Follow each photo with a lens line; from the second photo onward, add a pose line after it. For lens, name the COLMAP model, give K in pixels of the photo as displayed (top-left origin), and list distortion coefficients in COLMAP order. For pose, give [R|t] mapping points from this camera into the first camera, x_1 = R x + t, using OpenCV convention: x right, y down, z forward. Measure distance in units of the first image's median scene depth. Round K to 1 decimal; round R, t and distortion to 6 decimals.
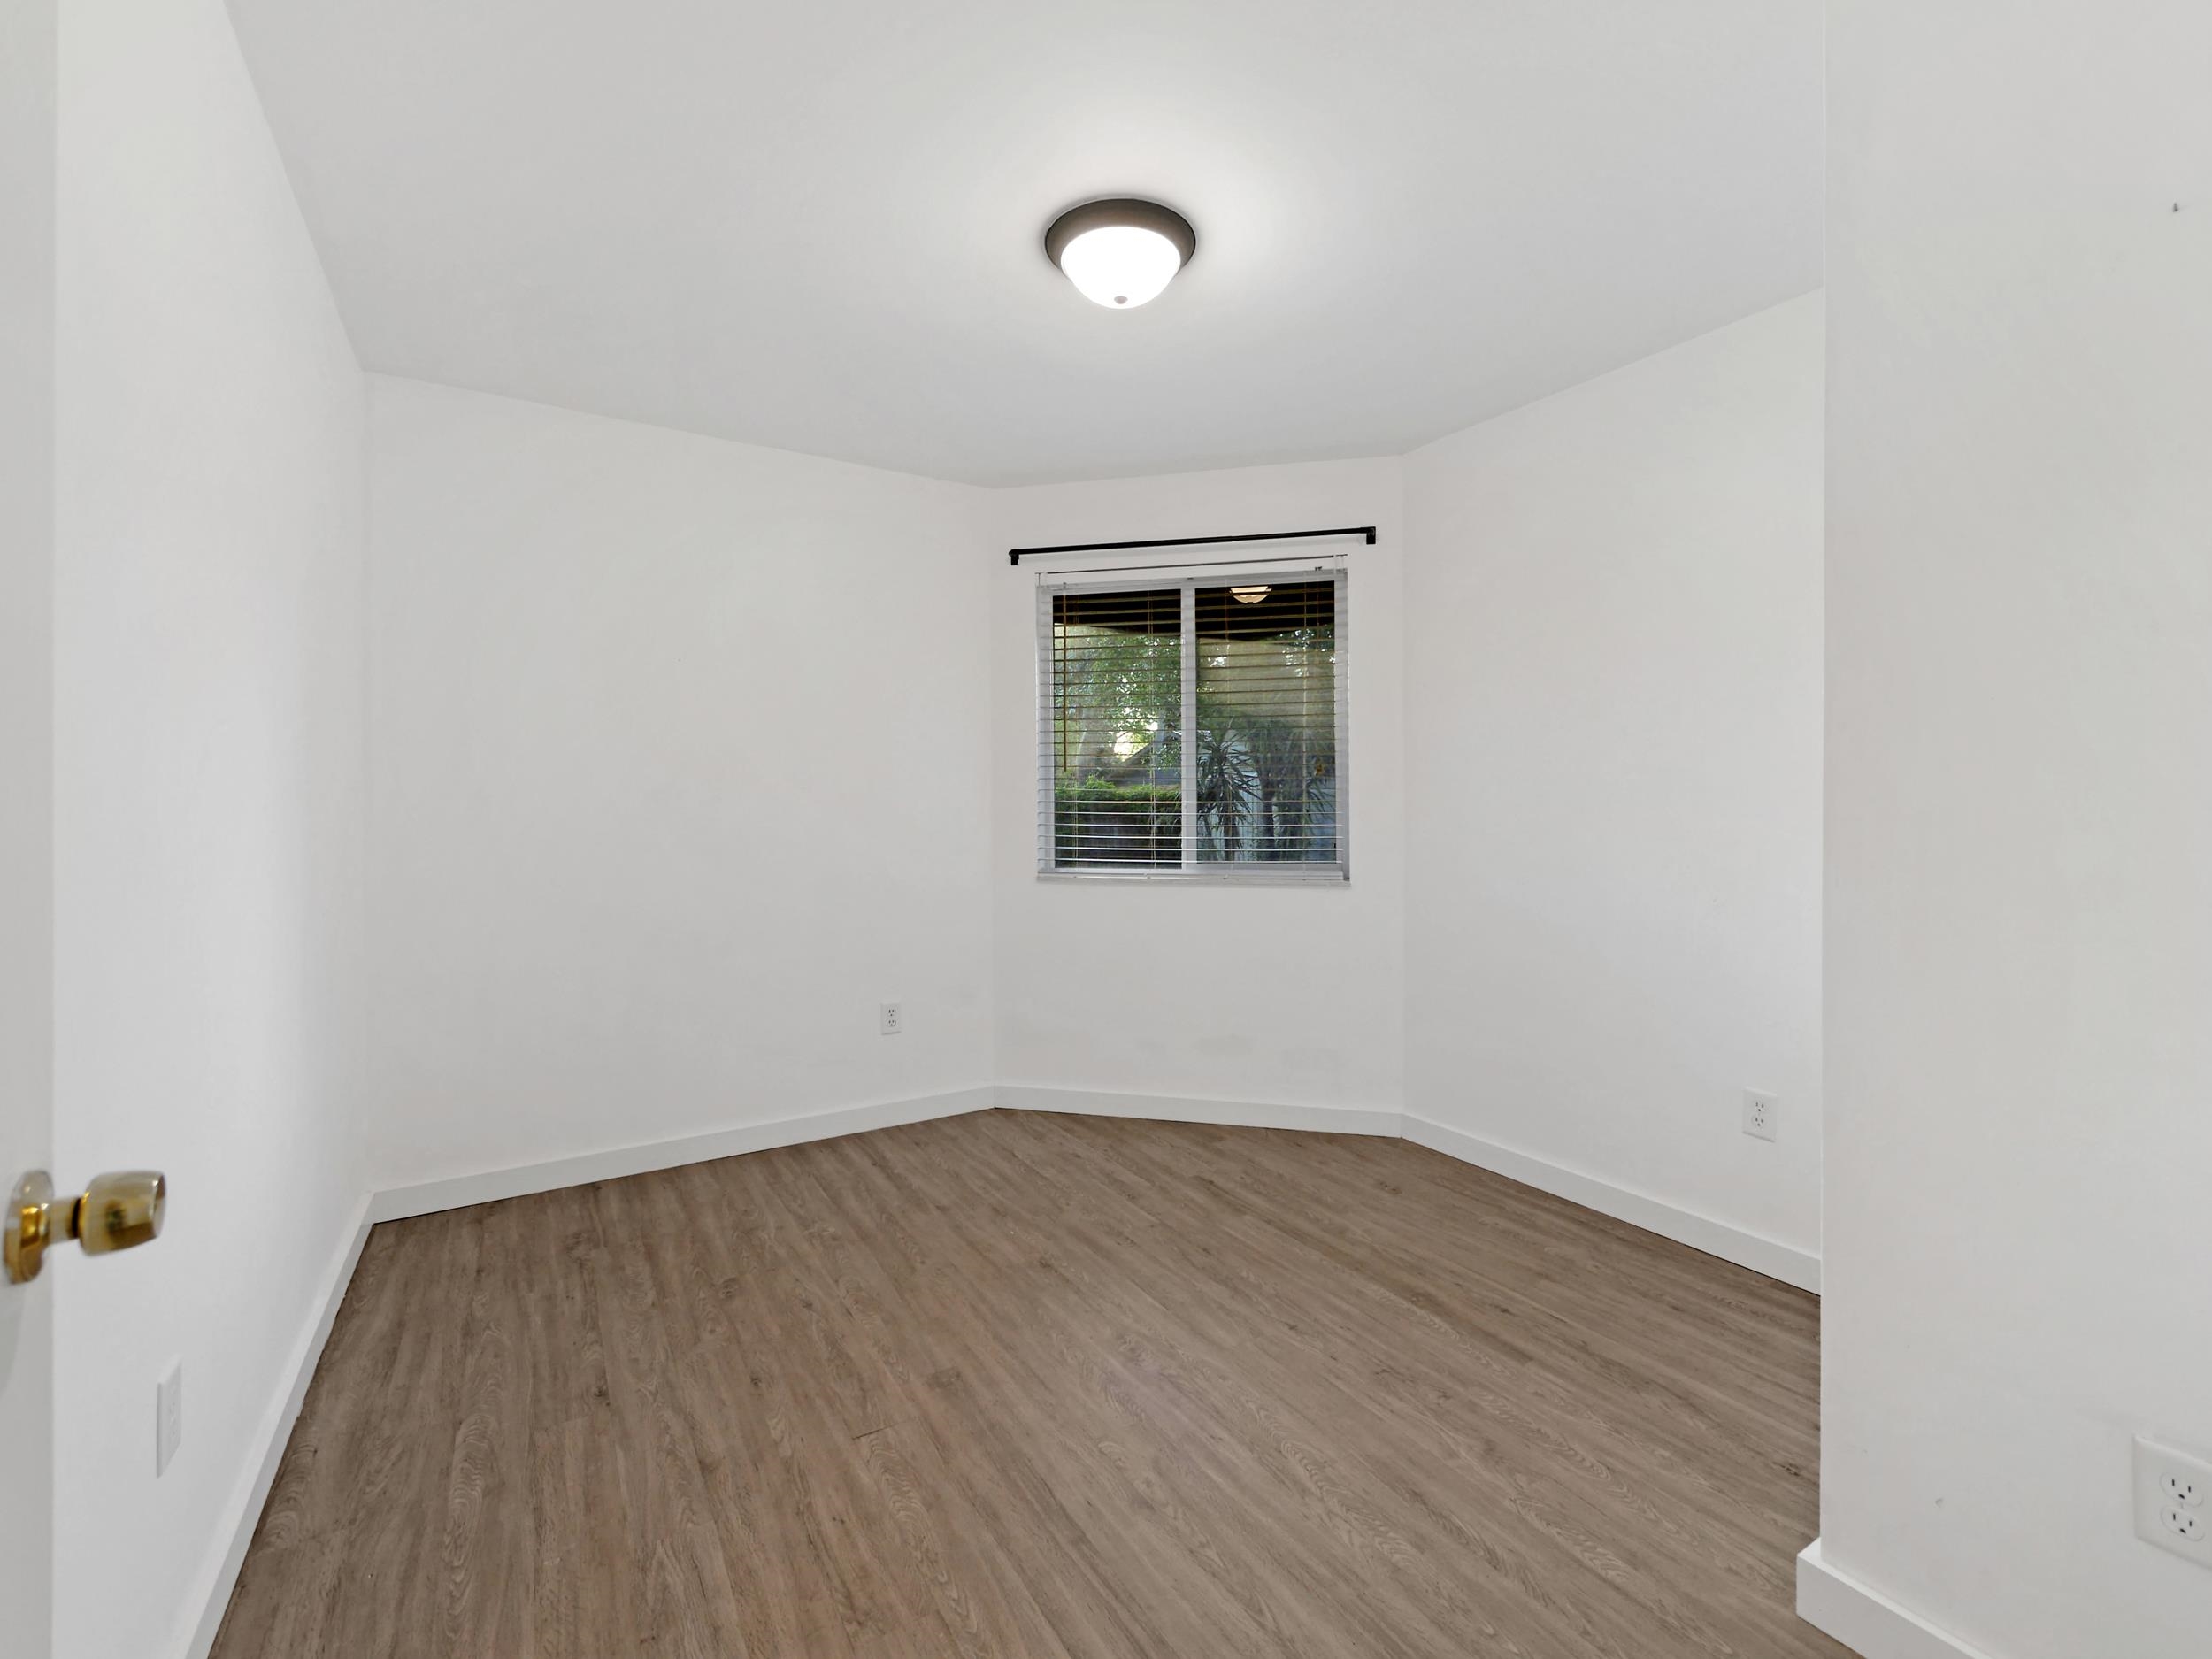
lens RADIAL K [[954.3, 0, 1110.4], [0, 954.3, 795.0], [0, 0, 1]] dist [0.001836, 0.000565]
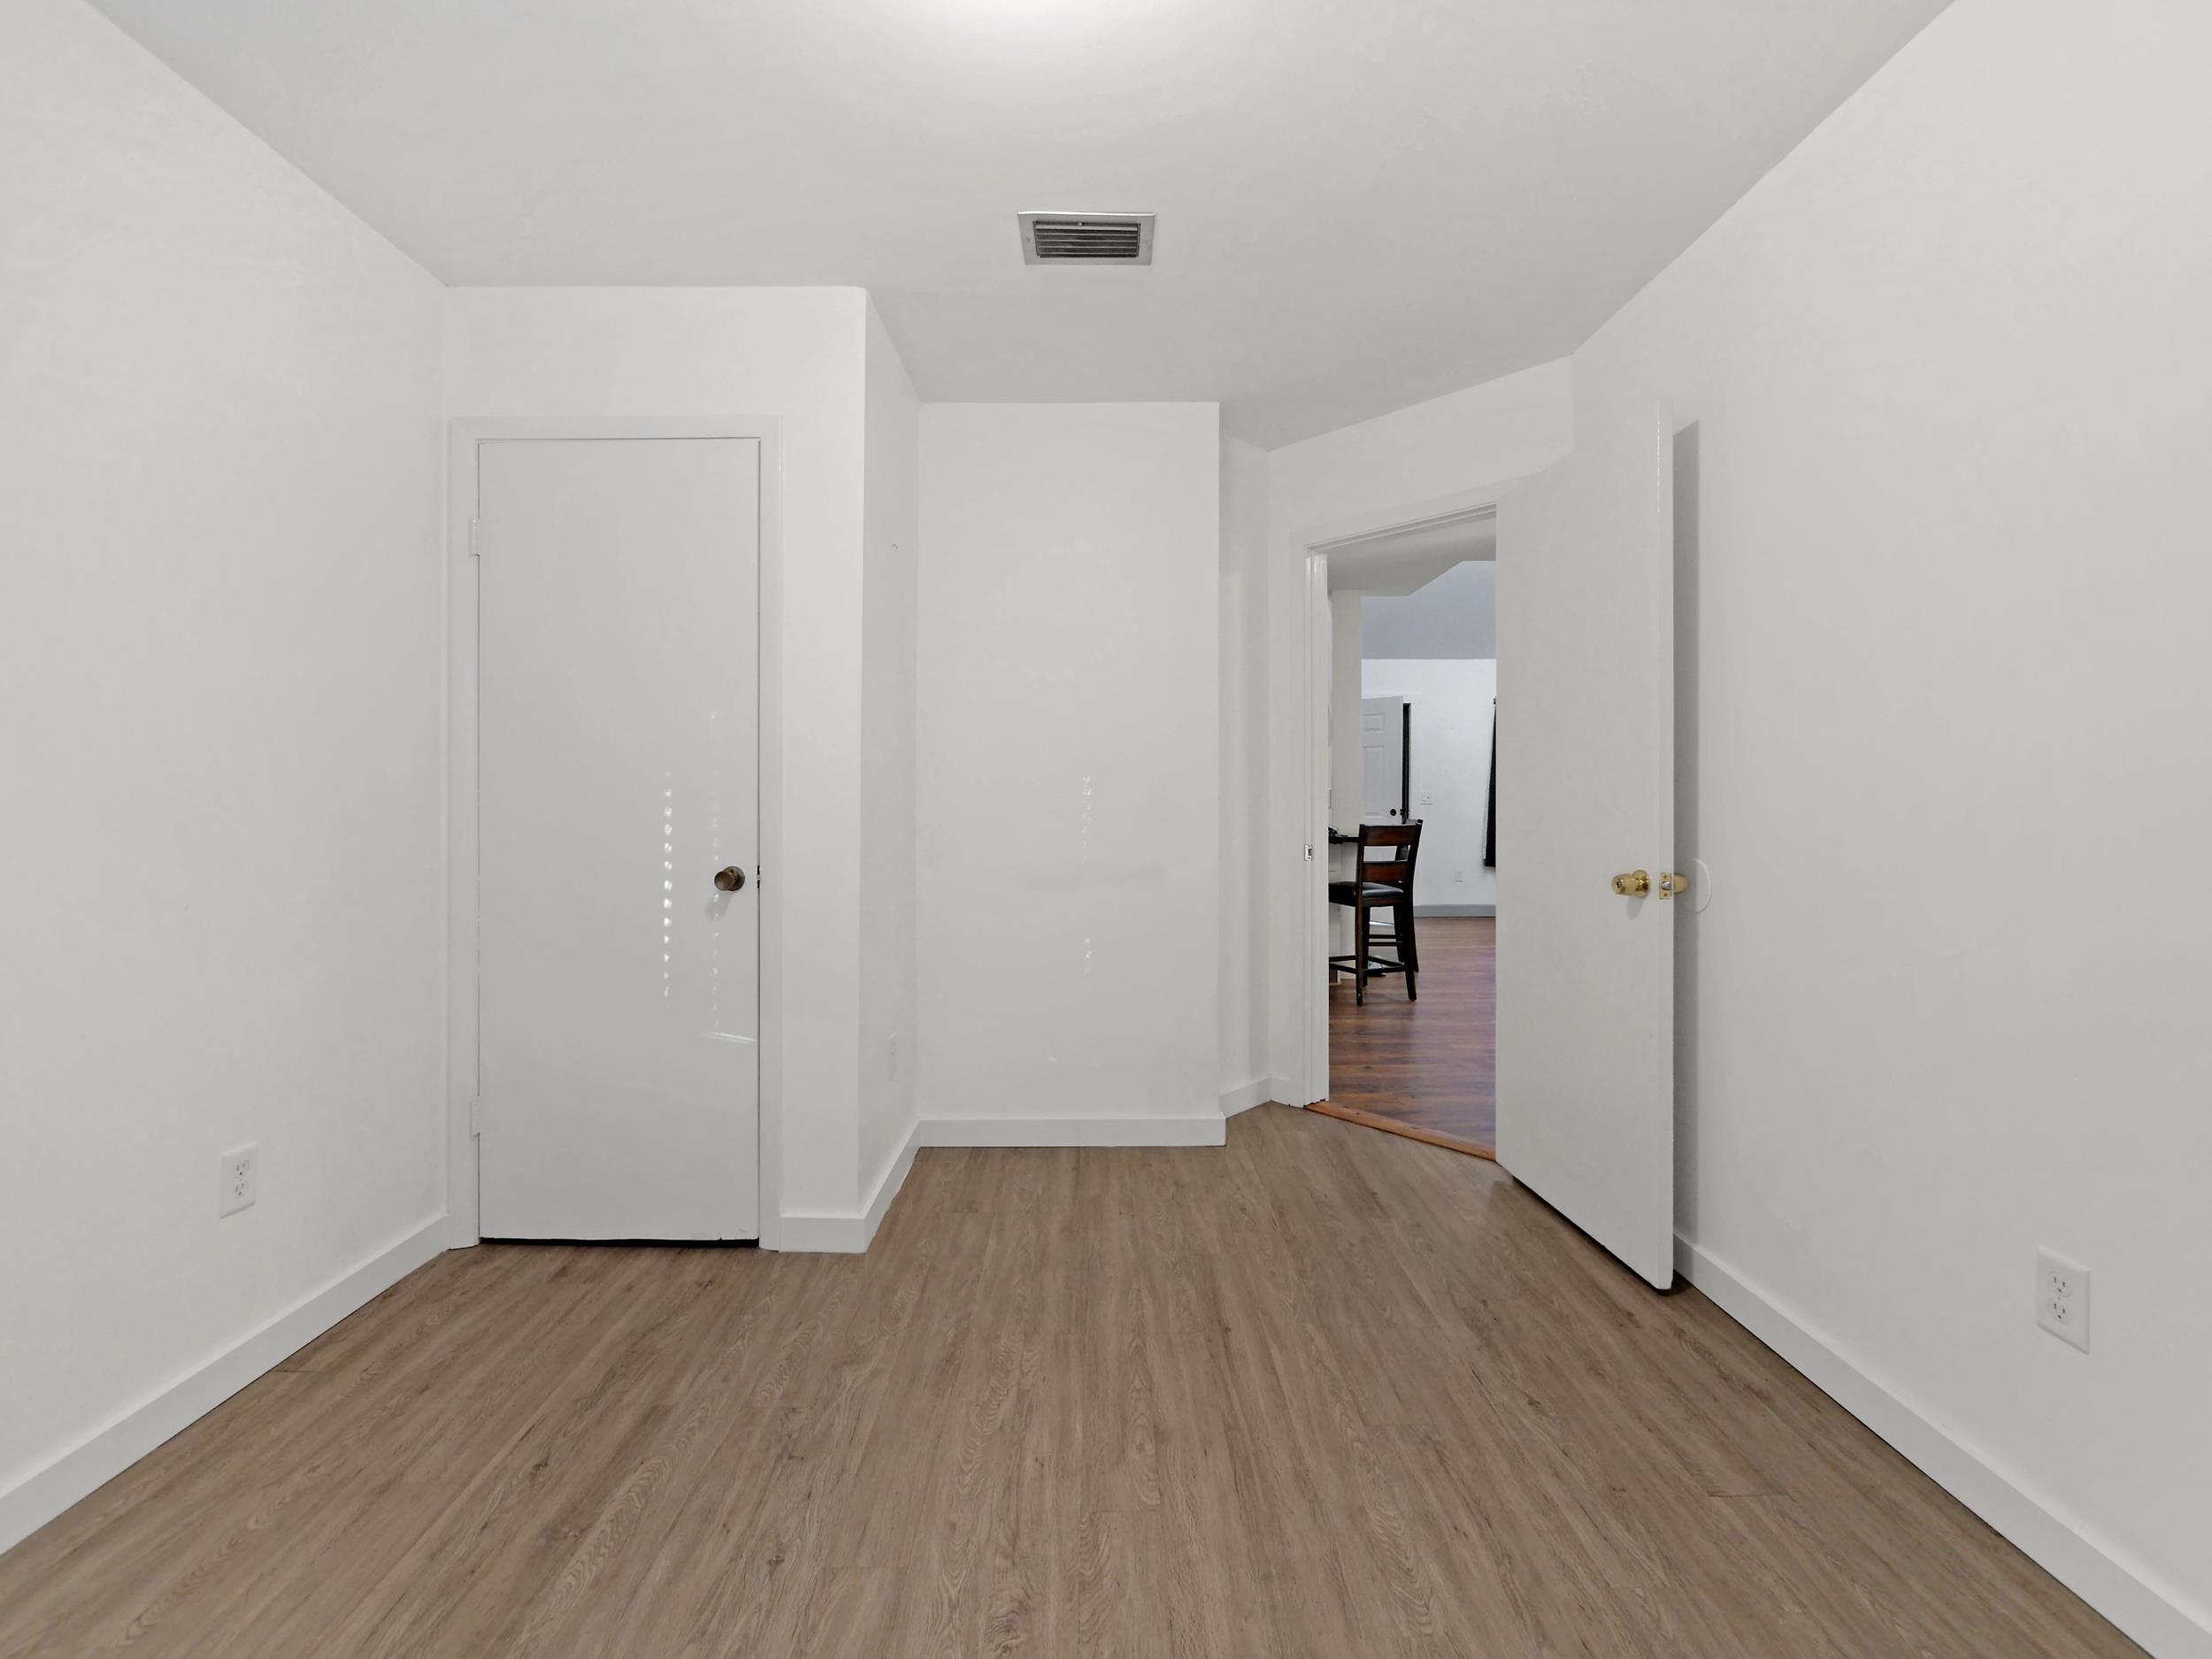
lens RADIAL K [[954.3, 0, 1110.4], [0, 954.3, 795.0], [0, 0, 1]] dist [0.001836, 0.000565]
pose [[-0.861755, 0.006783, 0.507280, -0.323160], [-0.002436, 0.999844, -0.017508, 0.039957], [-0.507319, -0.016324, -0.861603, 1.372278]]
